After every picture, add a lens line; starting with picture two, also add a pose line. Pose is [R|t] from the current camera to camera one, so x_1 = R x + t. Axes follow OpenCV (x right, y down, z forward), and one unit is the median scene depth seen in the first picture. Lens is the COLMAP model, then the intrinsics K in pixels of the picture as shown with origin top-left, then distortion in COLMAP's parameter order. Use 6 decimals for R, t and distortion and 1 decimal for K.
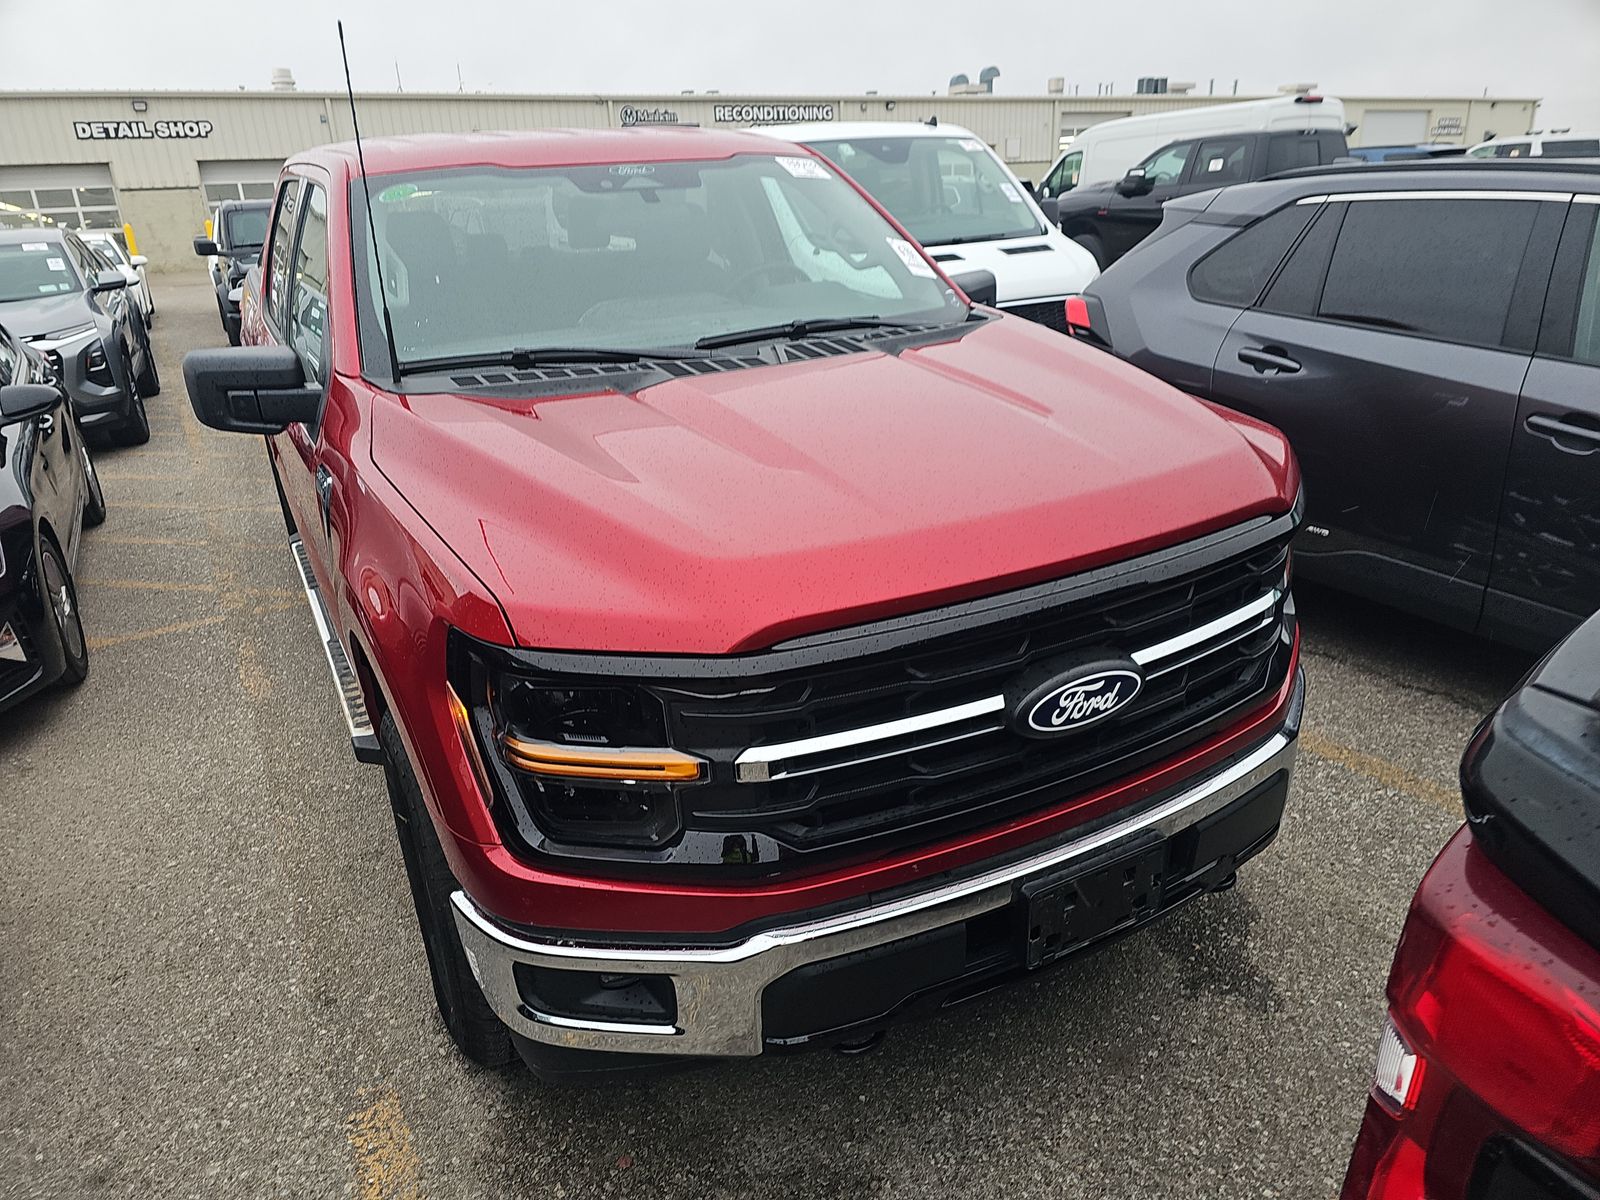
lens RADIAL K [[1044.5, 0, 800.0], [0, 1044.5, 600.0], [0, 0, 1]] dist [0.069086, -0.058143]
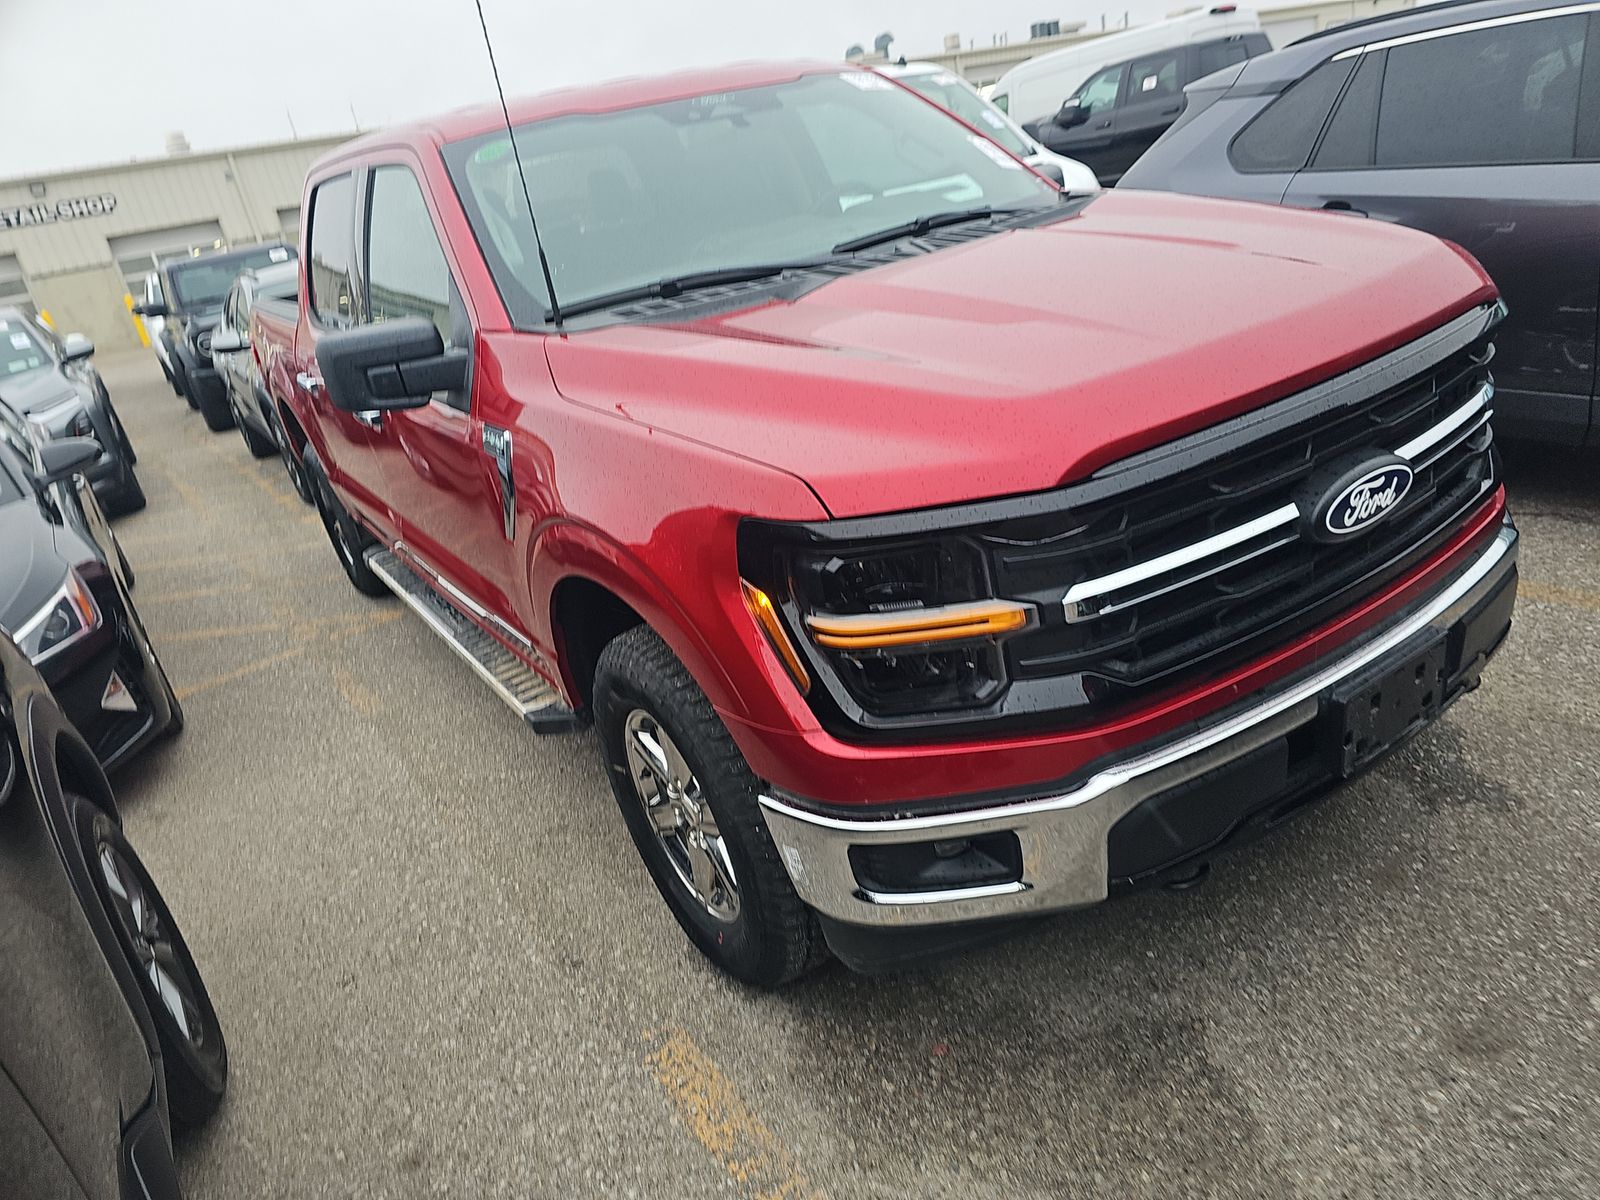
lens RADIAL K [[1044.3, 0, 814.7], [0, 1044.3, 598.4], [0, 0, 1]] dist [0.067085, -0.061102]
pose [[0.986821, -0.157296, 0.037970, -0.222608], [0.156952, 0.987535, 0.011888, 0.069774], [-0.039367, -0.005771, 0.999208, 0.011438]]
